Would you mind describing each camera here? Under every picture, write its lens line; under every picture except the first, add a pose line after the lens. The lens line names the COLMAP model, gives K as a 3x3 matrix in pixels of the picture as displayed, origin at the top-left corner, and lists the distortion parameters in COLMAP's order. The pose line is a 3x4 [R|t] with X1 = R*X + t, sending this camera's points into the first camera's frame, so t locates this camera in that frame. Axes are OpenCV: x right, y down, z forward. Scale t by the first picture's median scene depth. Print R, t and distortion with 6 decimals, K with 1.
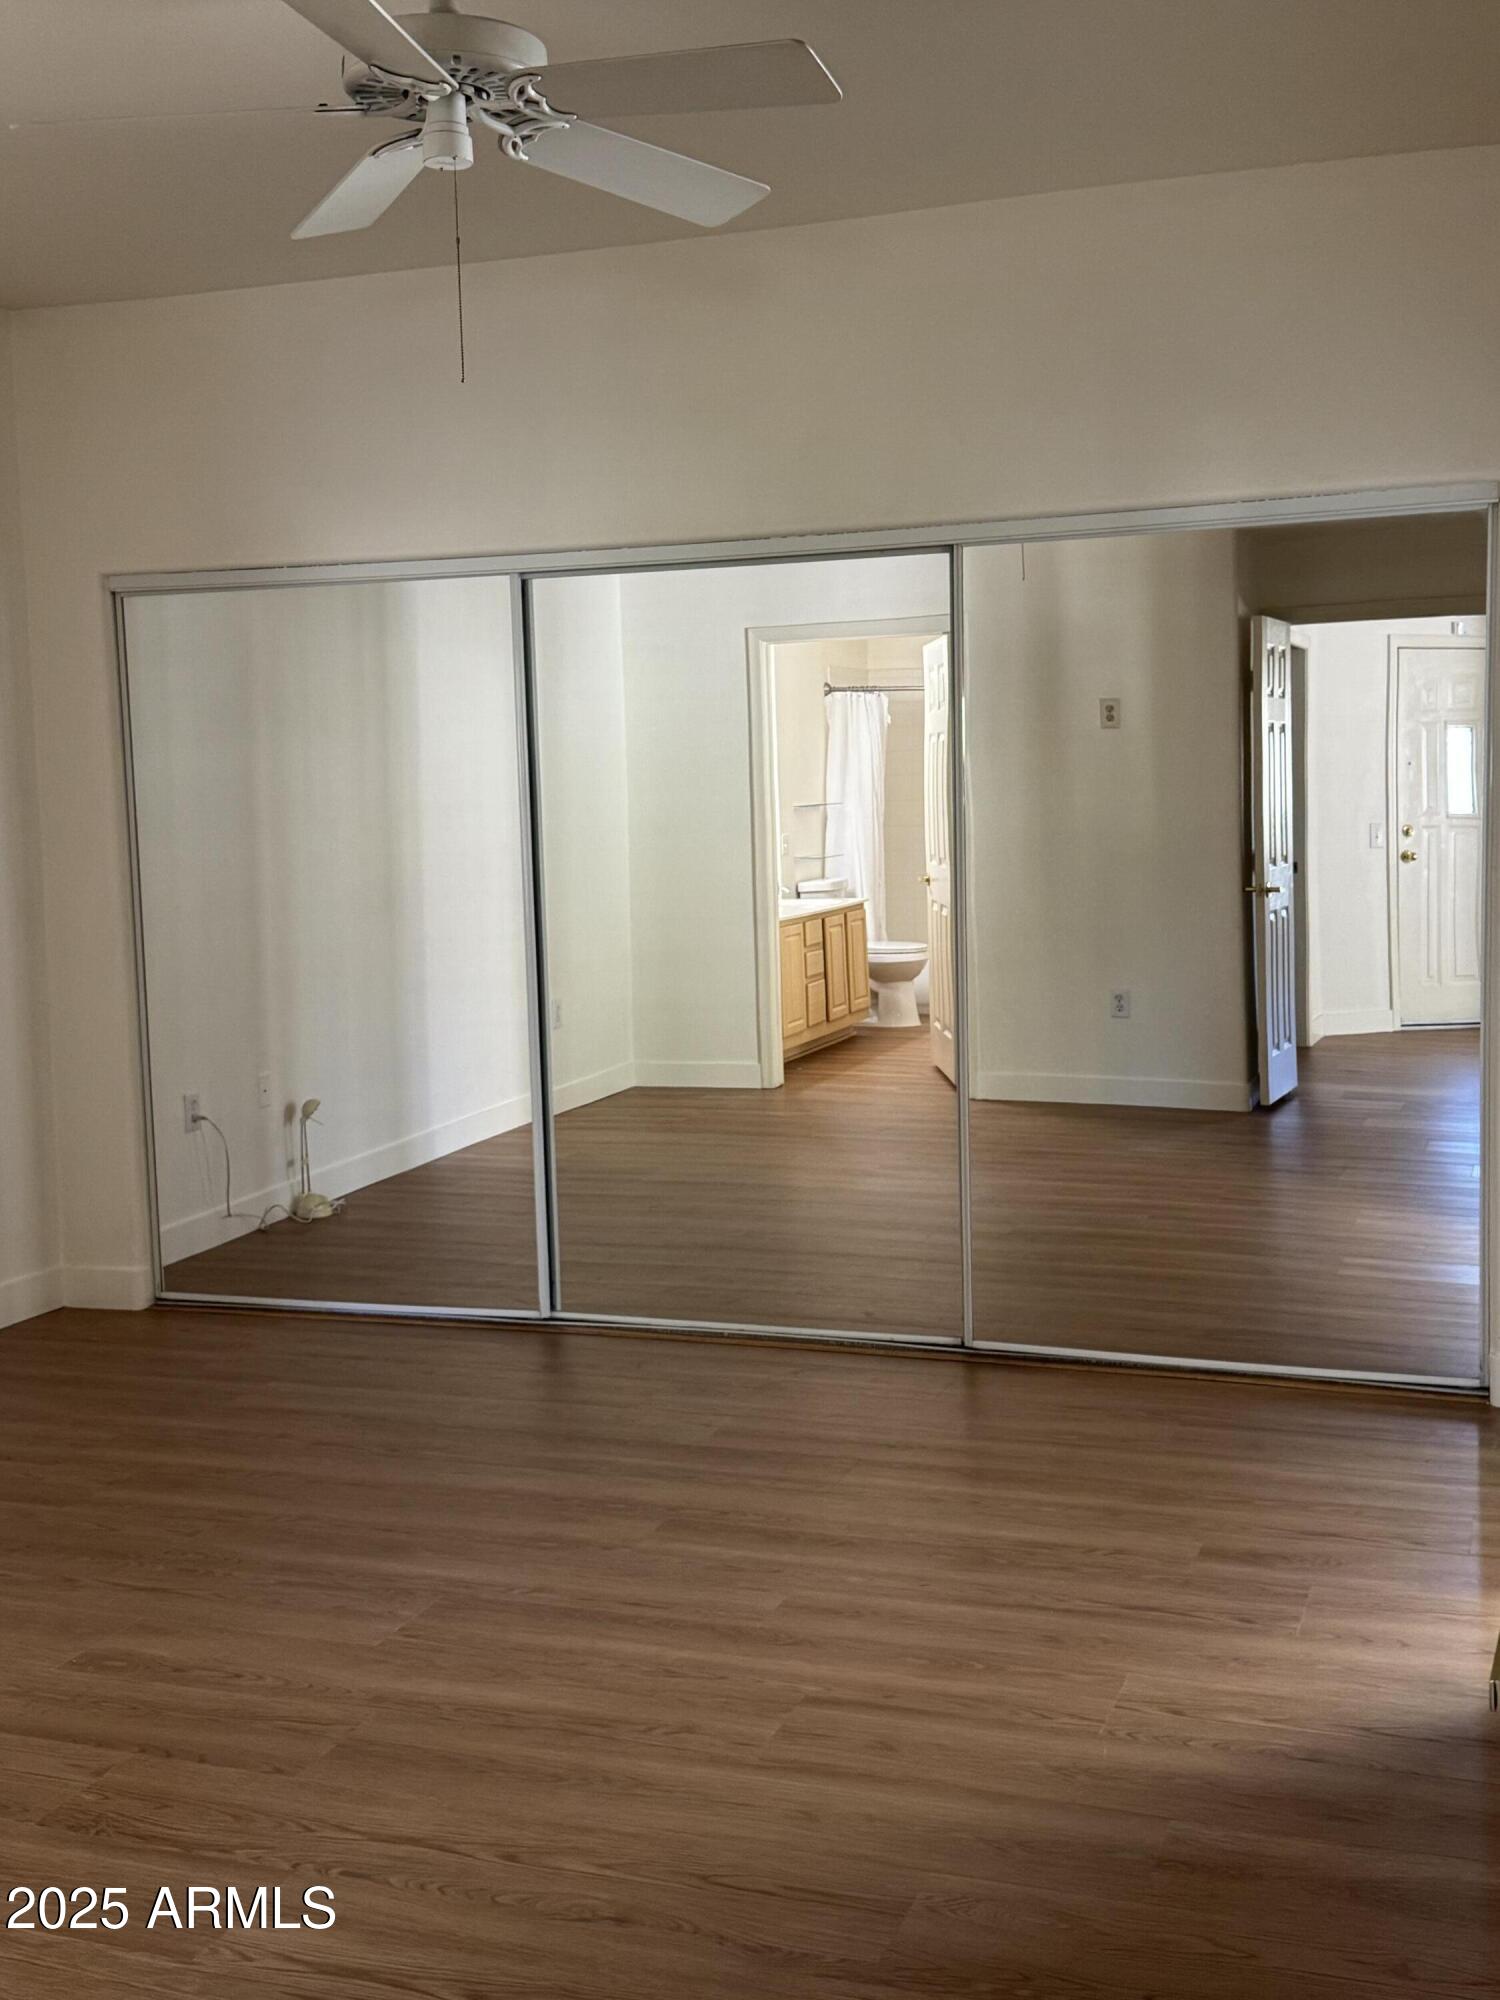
lens RADIAL K [[2125.9, 0, 750.0], [0, 2125.9, 1000.0], [0, 0, 1]] dist [0.006692, 0.003031]
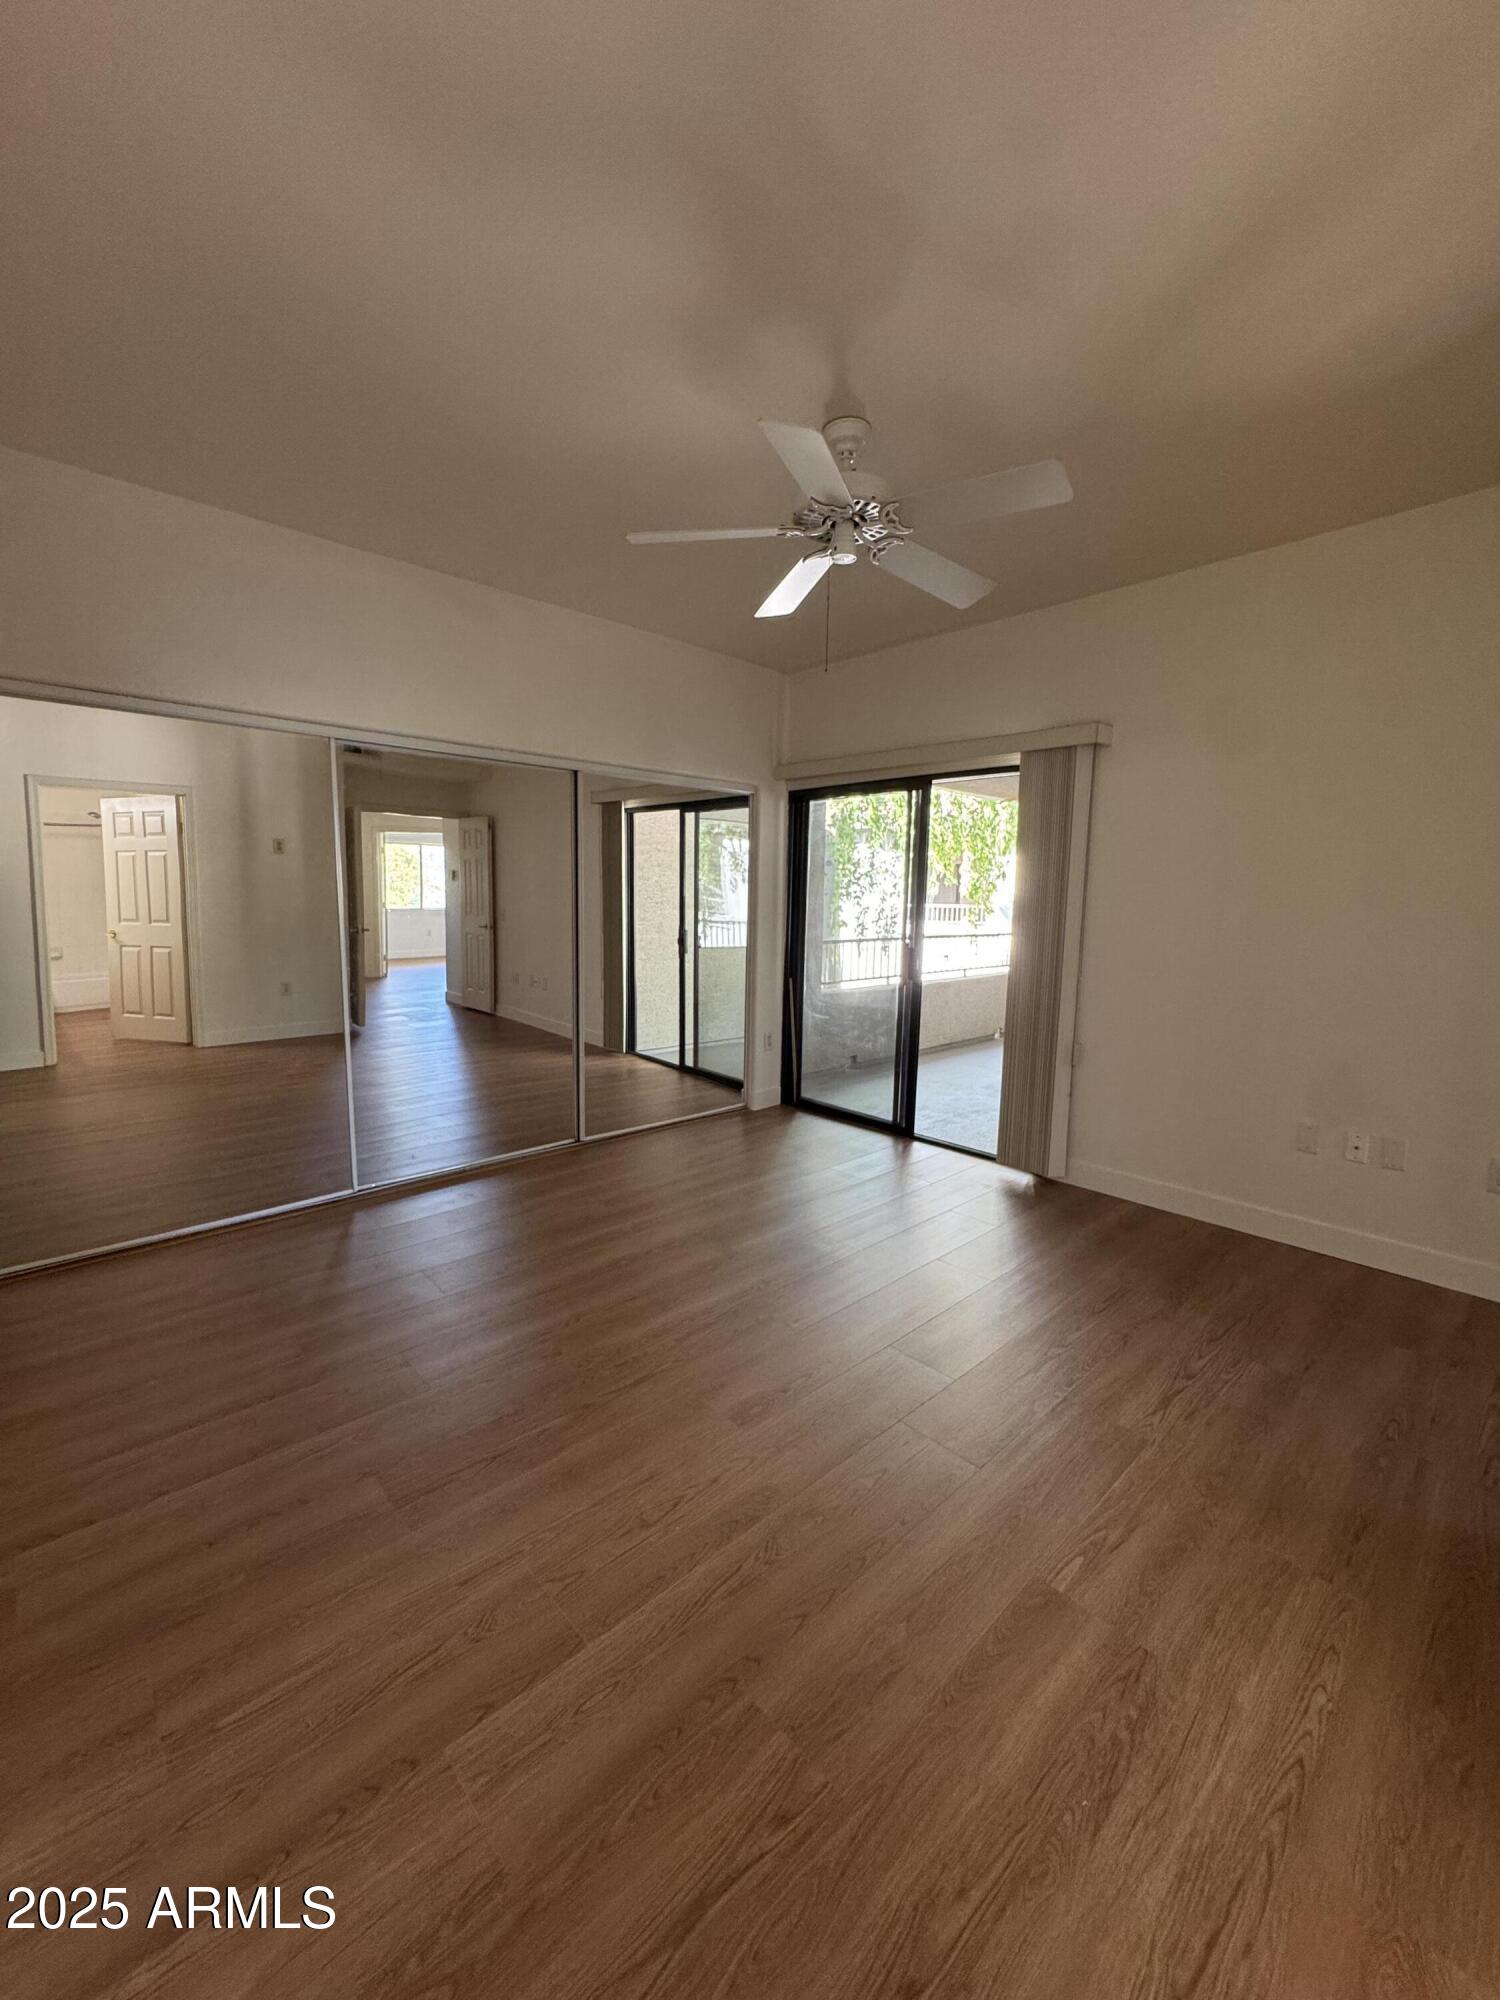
lens RADIAL K [[798.4, 0, 750.0], [0, 798.4, 1000.0], [0, 0, 1]] dist [-0.003050, -0.000191]
pose [[0.481945, -0.096935, 0.870823, -0.719125], [0.065931, 0.995056, 0.074276, -0.041987], [-0.873717, 0.021617, 0.485953, 0.627659]]
